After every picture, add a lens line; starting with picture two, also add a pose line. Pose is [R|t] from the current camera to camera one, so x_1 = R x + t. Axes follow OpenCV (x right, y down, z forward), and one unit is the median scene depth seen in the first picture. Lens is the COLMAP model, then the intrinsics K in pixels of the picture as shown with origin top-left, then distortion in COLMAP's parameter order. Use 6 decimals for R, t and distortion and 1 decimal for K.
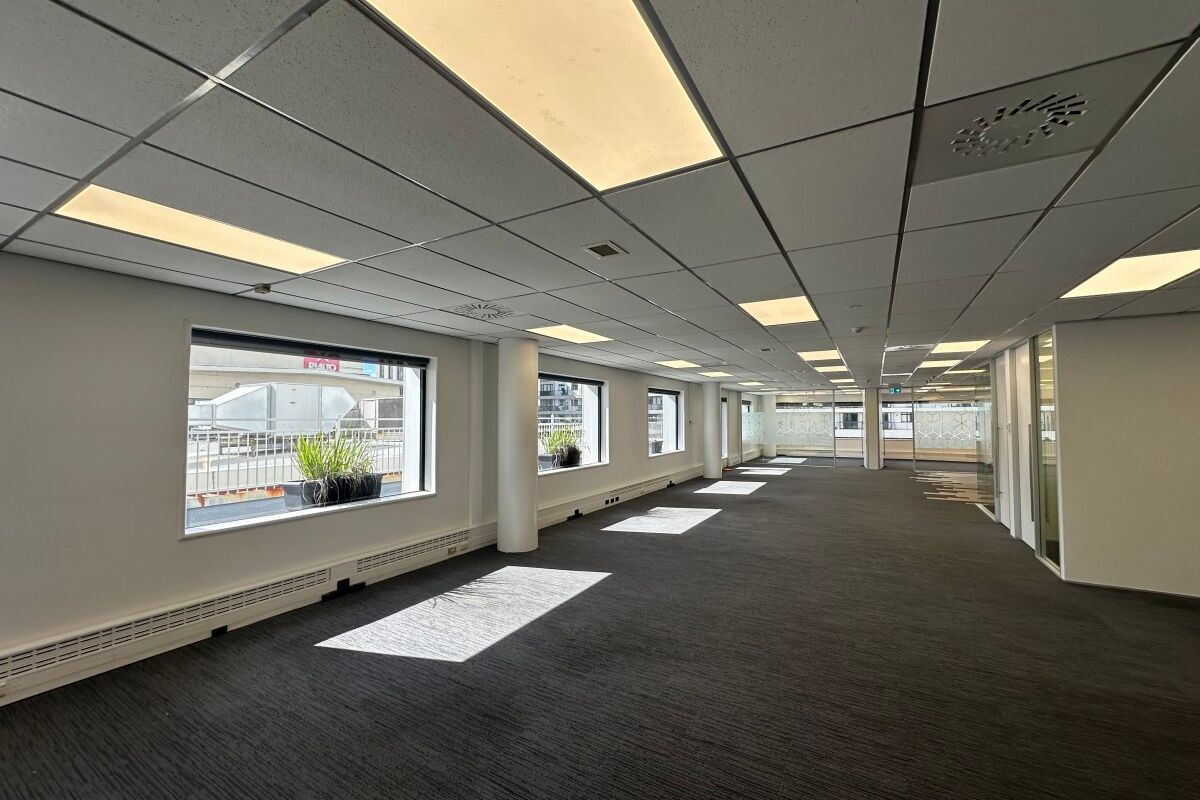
lens RADIAL K [[477.0, 0, 600.0], [0, 477.0, 400.0], [0, 0, 1]] dist [0.000562, 0.000324]
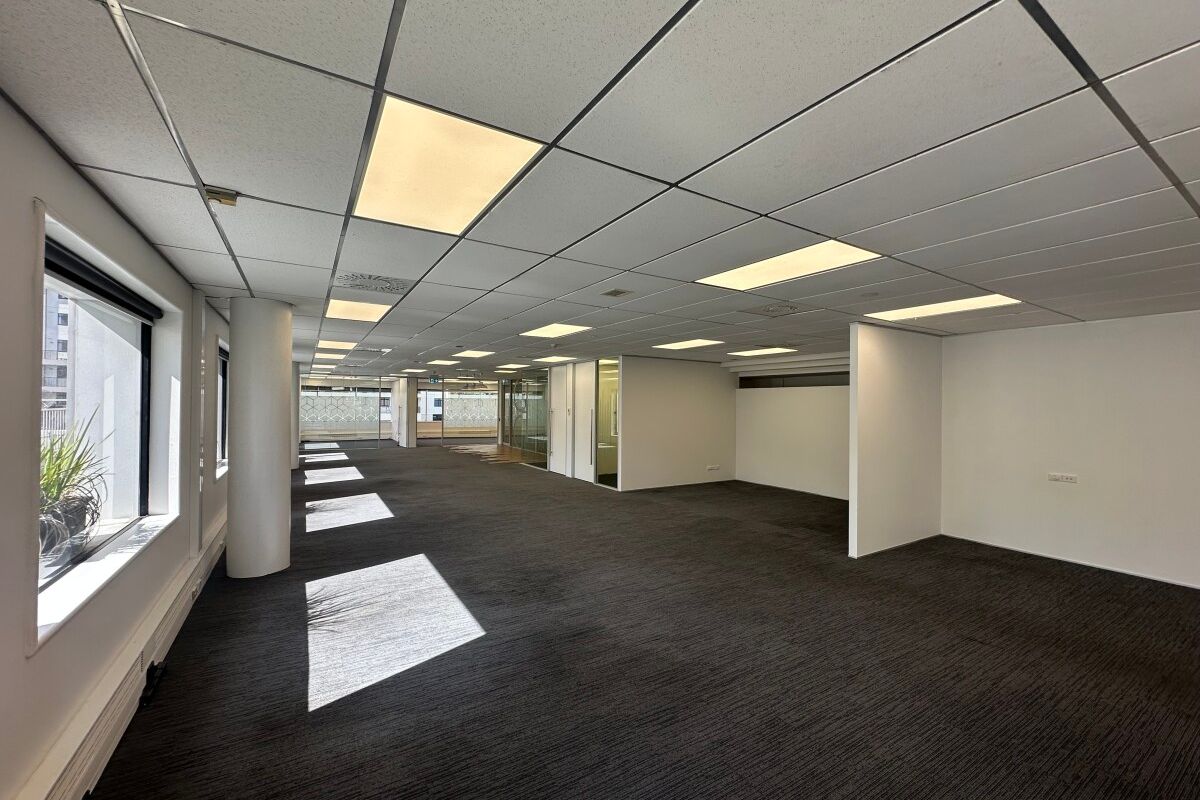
lens RADIAL K [[477.0, 0, 600.0], [0, 477.0, 400.0], [0, 0, 1]] dist [0.000562, 0.000324]
pose [[0.467102, 0.015018, 0.884076, -0.804814], [-0.045546, 0.998937, 0.007095, 0.005485], [-0.883030, -0.043580, 0.467289, 0.213614]]
